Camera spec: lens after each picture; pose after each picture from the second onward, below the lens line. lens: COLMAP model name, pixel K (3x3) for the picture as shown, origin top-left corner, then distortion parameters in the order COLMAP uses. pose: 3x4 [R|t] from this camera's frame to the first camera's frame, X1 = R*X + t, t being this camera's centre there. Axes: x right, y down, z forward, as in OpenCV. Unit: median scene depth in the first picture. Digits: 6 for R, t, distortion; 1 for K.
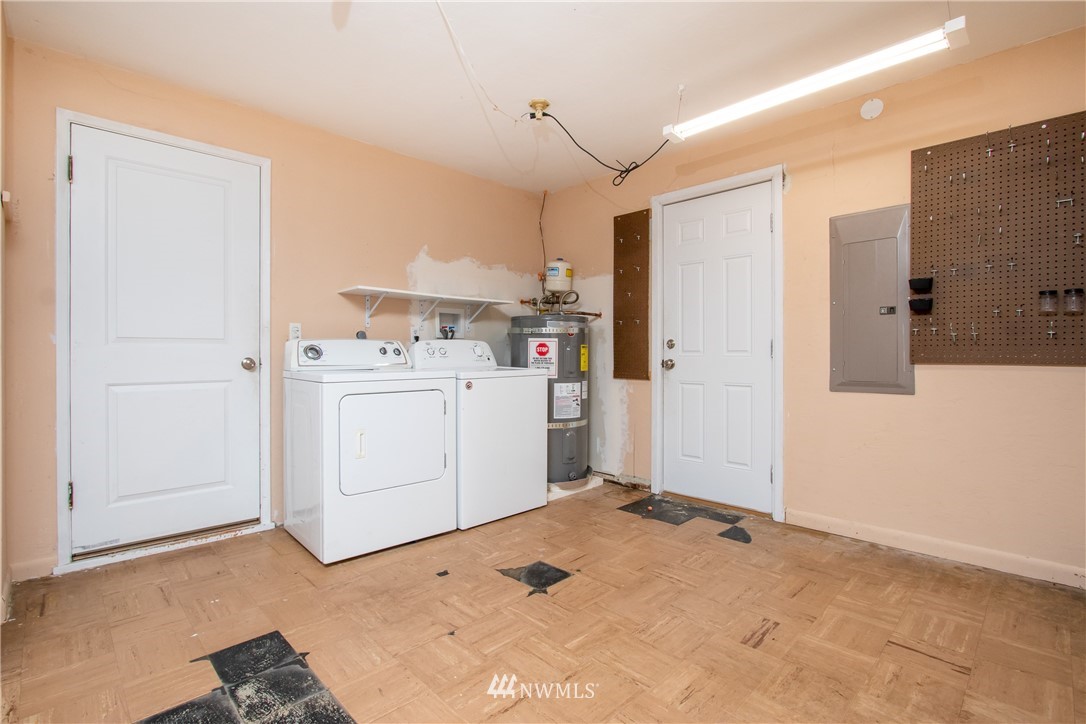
lens RADIAL K [[503.0, 0, 538.3], [0, 503.0, 358.2], [0, 0, 1]] dist [-0.011971, -0.000073]
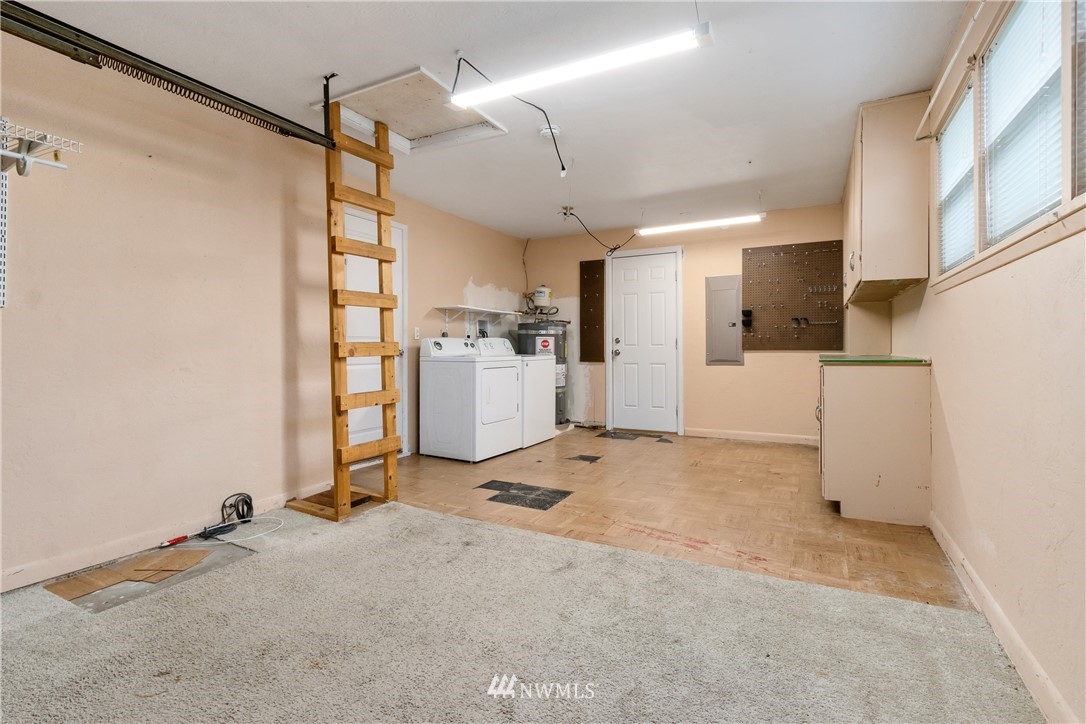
lens RADIAL K [[509.0, 0, 535.9], [0, 509.0, 353.4], [0, 0, 1]] dist [0.001654, -0.000144]
pose [[0.954032, -0.005645, 0.299651, -0.535766], [0.005454, 0.999984, 0.001475, 0.010957], [-0.299655, 0.000227, 0.954048, -0.577858]]
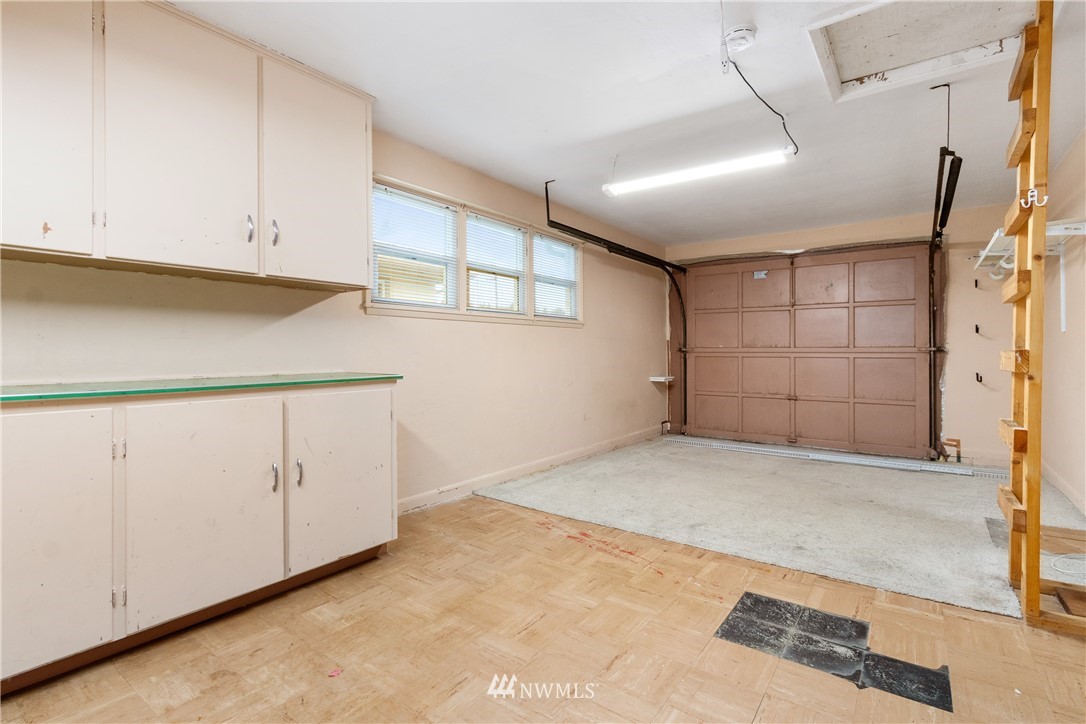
lens RADIAL K [[509.0, 0, 535.9], [0, 509.0, 353.4], [0, 0, 1]] dist [0.001654, -0.000144]
pose [[-0.986832, 0.004028, -0.161700, 0.135205], [0.002234, 0.999934, 0.011274, -0.014871], [0.161735, 0.010764, -0.986776, 0.916536]]
